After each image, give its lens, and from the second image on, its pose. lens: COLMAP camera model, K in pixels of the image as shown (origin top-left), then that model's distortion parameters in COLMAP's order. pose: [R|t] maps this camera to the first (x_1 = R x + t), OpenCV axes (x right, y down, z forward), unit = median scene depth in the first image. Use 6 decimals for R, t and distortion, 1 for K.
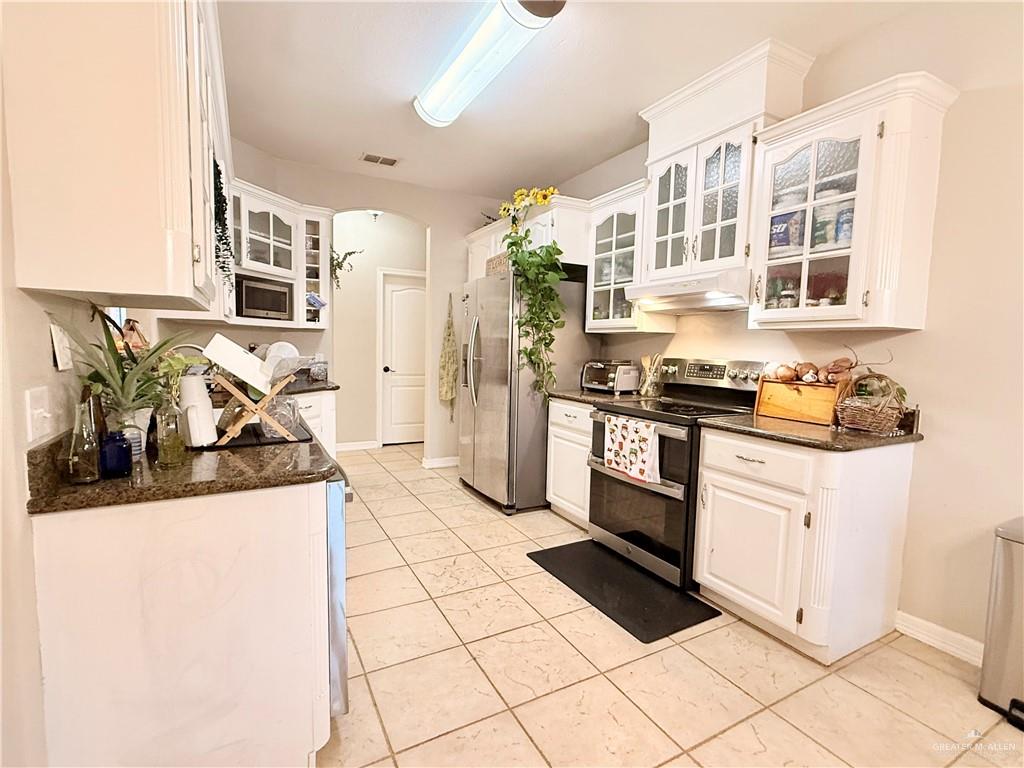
lens RADIAL K [[489.0, 0, 511.3], [0, 489.0, 389.2], [0, 0, 1]] dist [-0.006430, 0.005952]
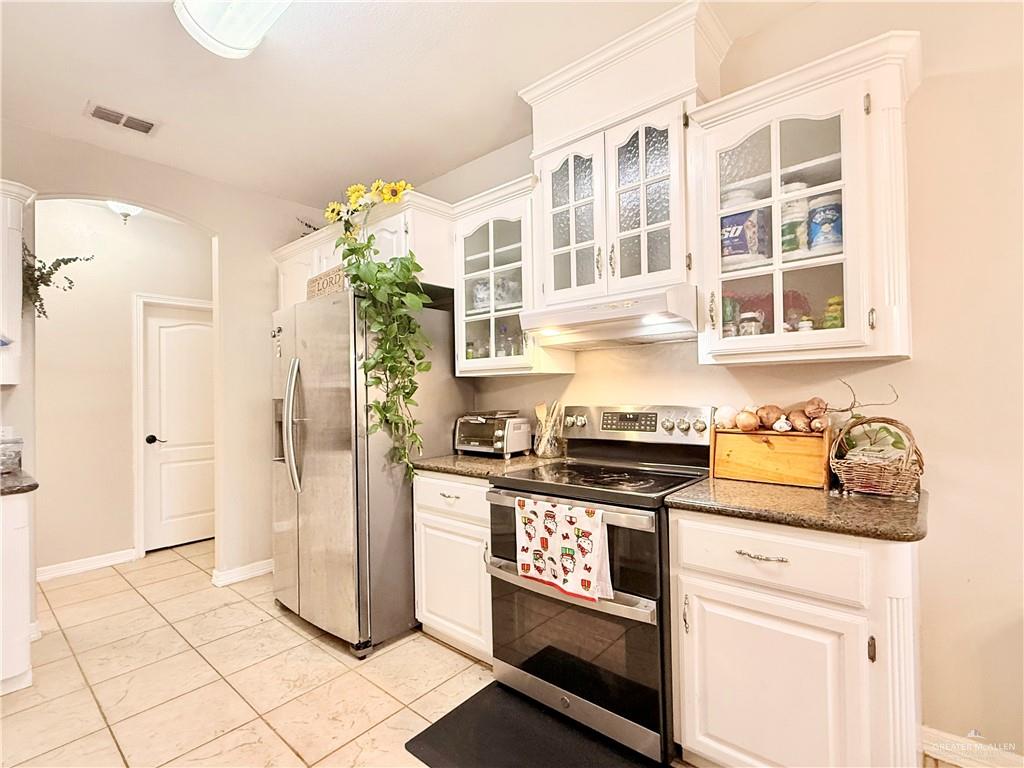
lens RADIAL K [[489.0, 0, 512.1], [0, 489.0, 386.7], [0, 0, 1]] dist [-0.006430, 0.005952]
pose [[0.935329, -0.038436, 0.351684, -0.041479], [0.071850, 0.994001, -0.082454, -0.043080], [-0.346405, 0.102391, 0.932480, 0.362278]]
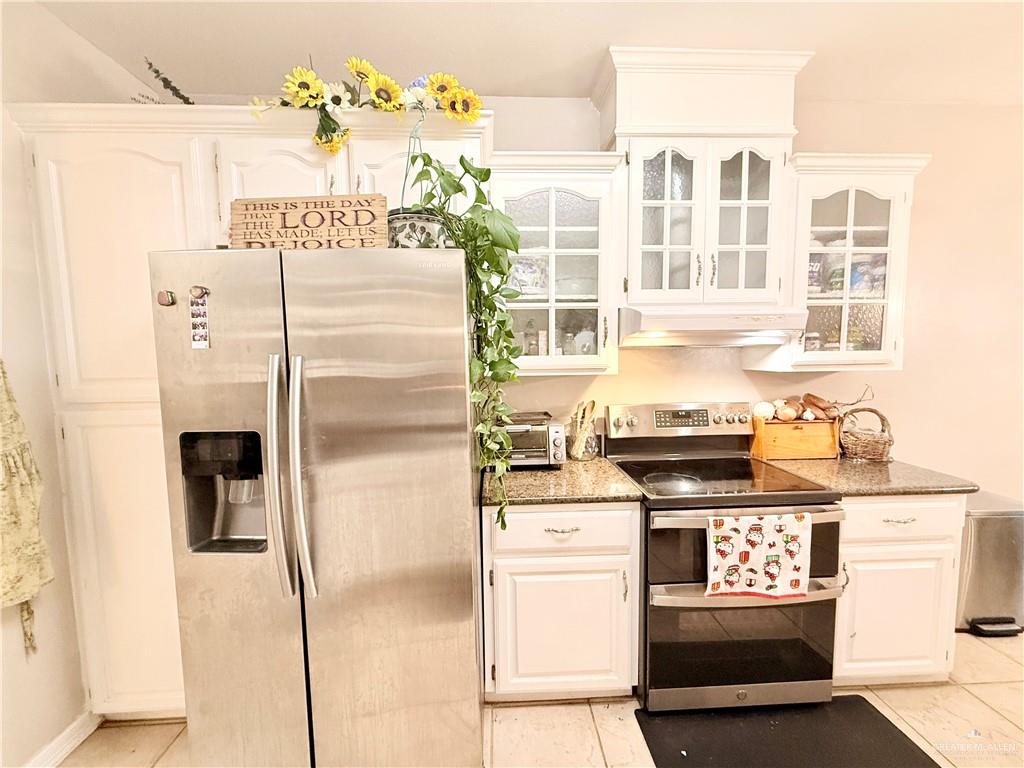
lens RADIAL K [[406.5, 0, 516.8], [0, 406.5, 386.7], [0, 0, 1]] dist [0.000348, -0.000178]
pose [[0.434559, -0.106030, 0.894380, -0.365580], [0.102233, 0.992435, 0.067982, -0.176097], [-0.894822, 0.061893, 0.442111, 0.986943]]
